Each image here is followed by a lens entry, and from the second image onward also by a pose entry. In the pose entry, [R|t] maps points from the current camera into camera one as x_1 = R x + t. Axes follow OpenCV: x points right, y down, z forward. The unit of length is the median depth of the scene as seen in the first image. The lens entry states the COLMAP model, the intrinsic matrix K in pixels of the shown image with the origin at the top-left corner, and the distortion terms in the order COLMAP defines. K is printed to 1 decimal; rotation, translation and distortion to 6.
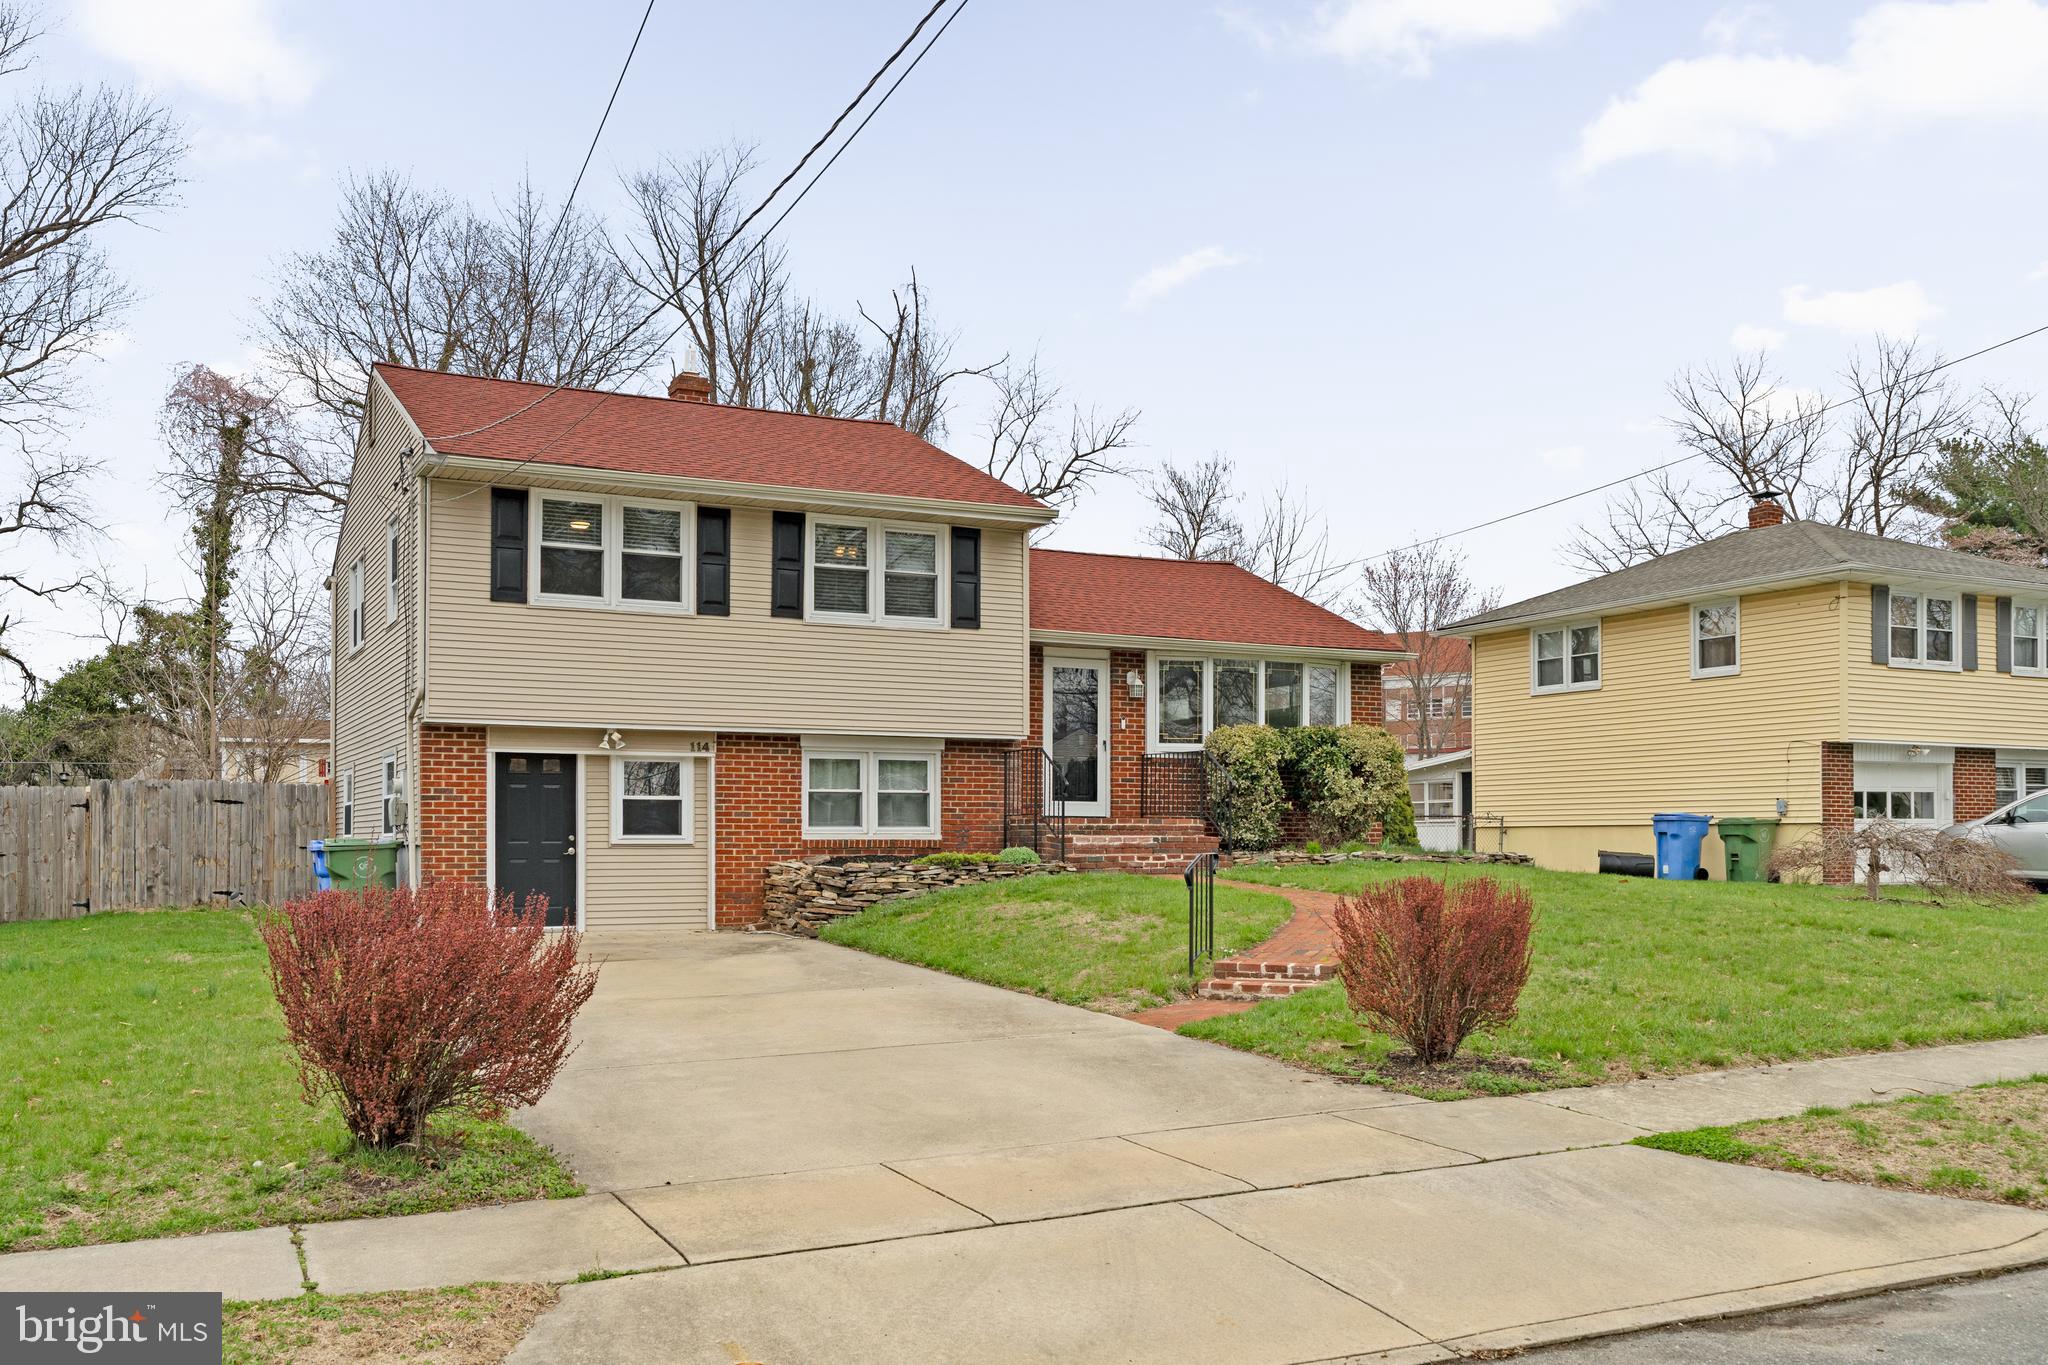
lens RADIAL K [[1780.7, 0, 1023.8], [0, 1780.7, 688.3], [0, 0, 1]] dist [0.007924, 0.012676]
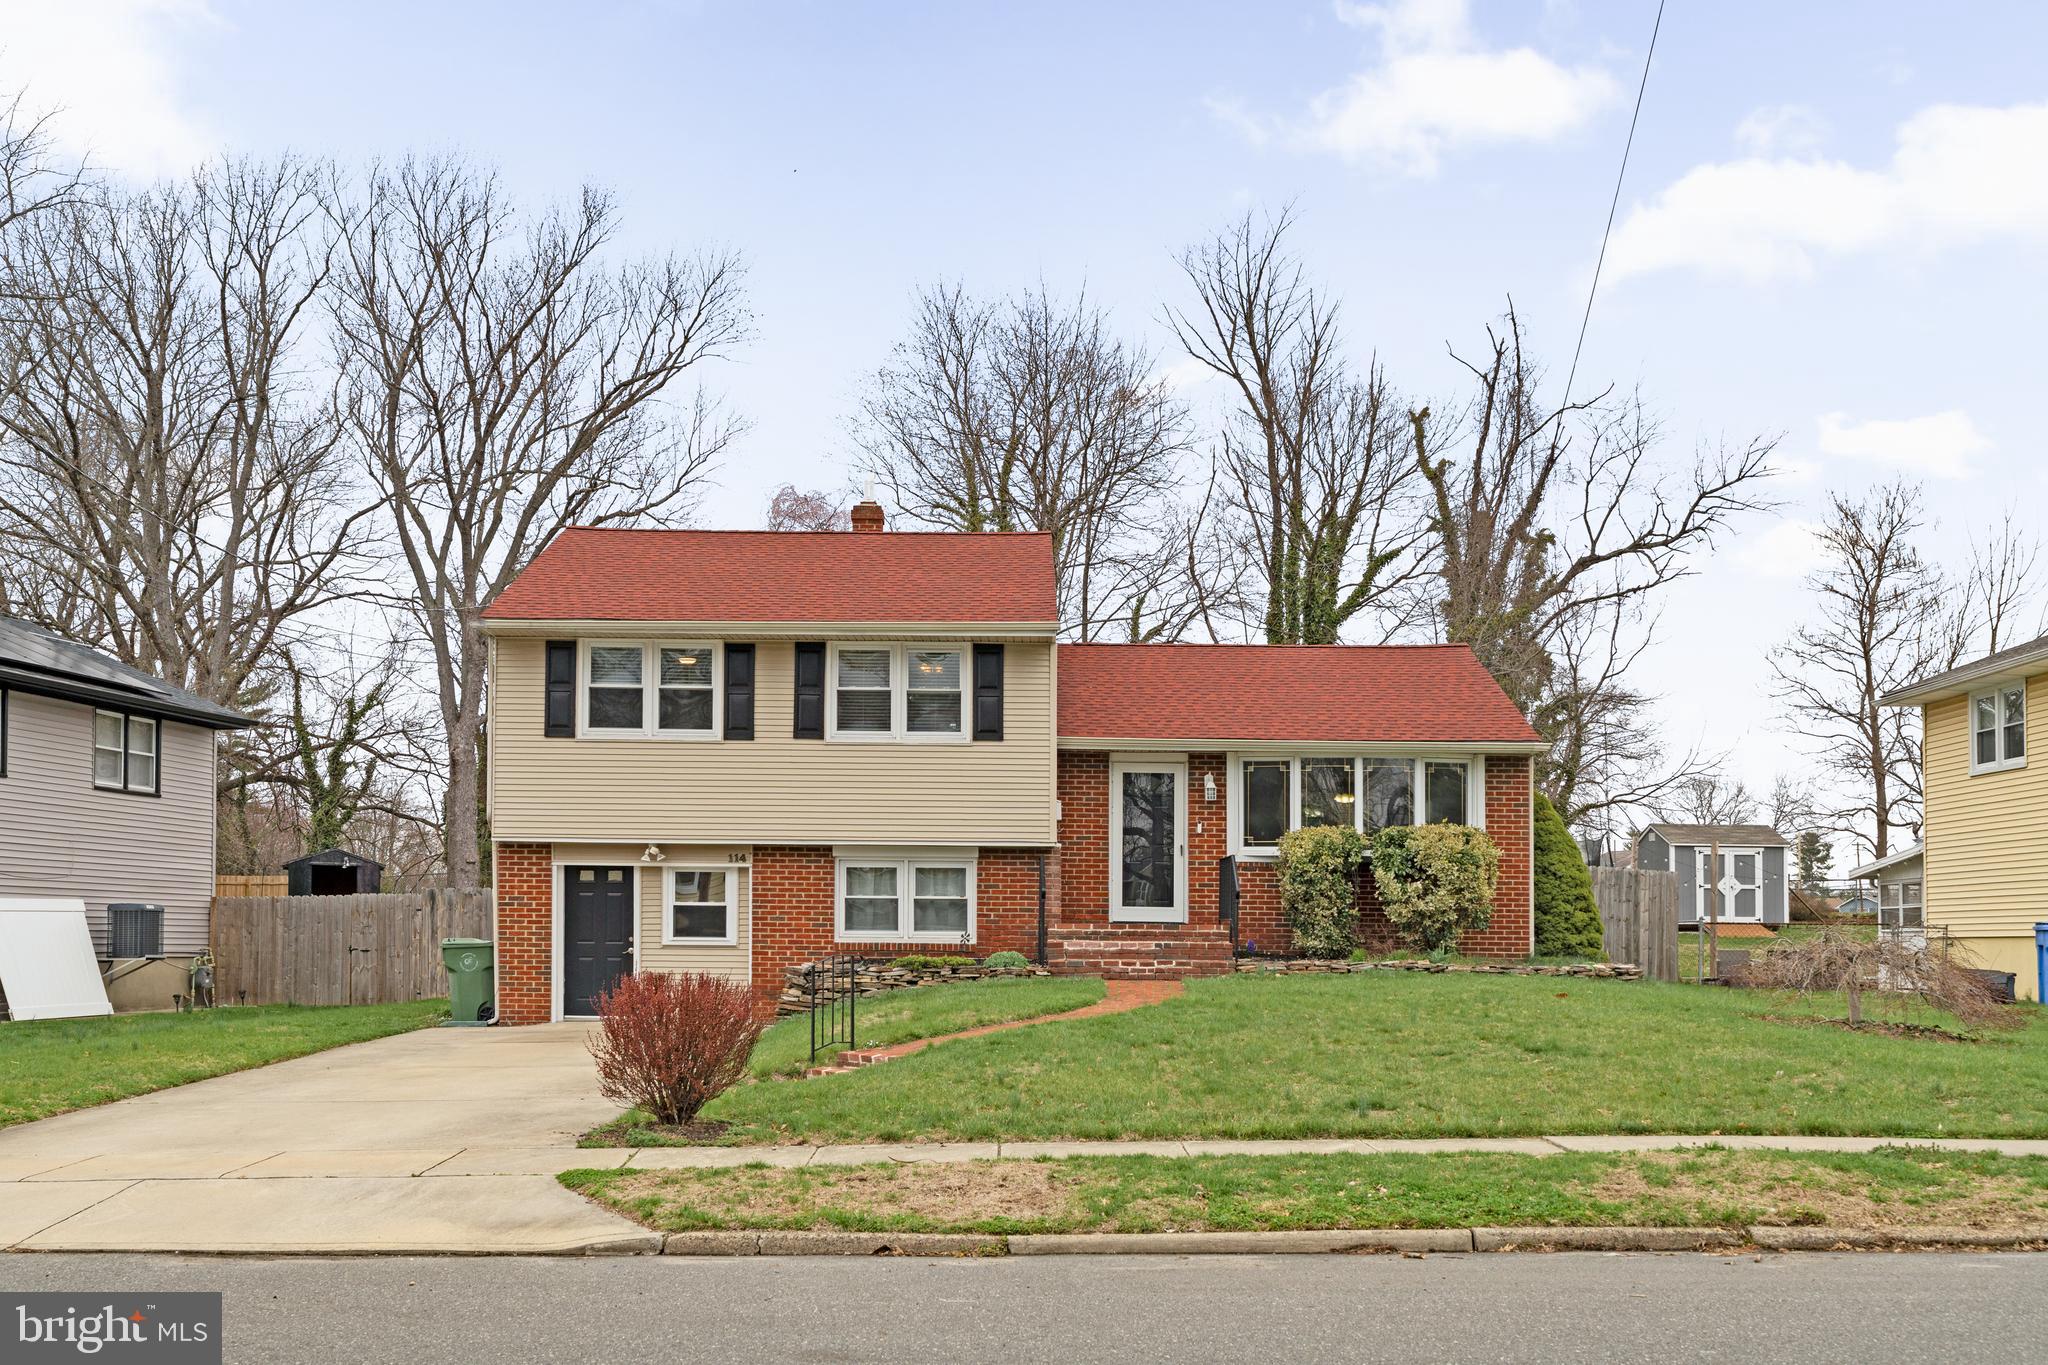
lens RADIAL K [[2098.0, 0, 1023.2], [0, 2098.0, 684.3], [0, 0, 1]] dist [0.010401, 0.000000]
pose [[0.895176, -0.046622, -0.443268, 0.541693], [0.028827, 0.998488, -0.046802, -0.008710], [0.444780, 0.029118, 0.895166, -0.094404]]
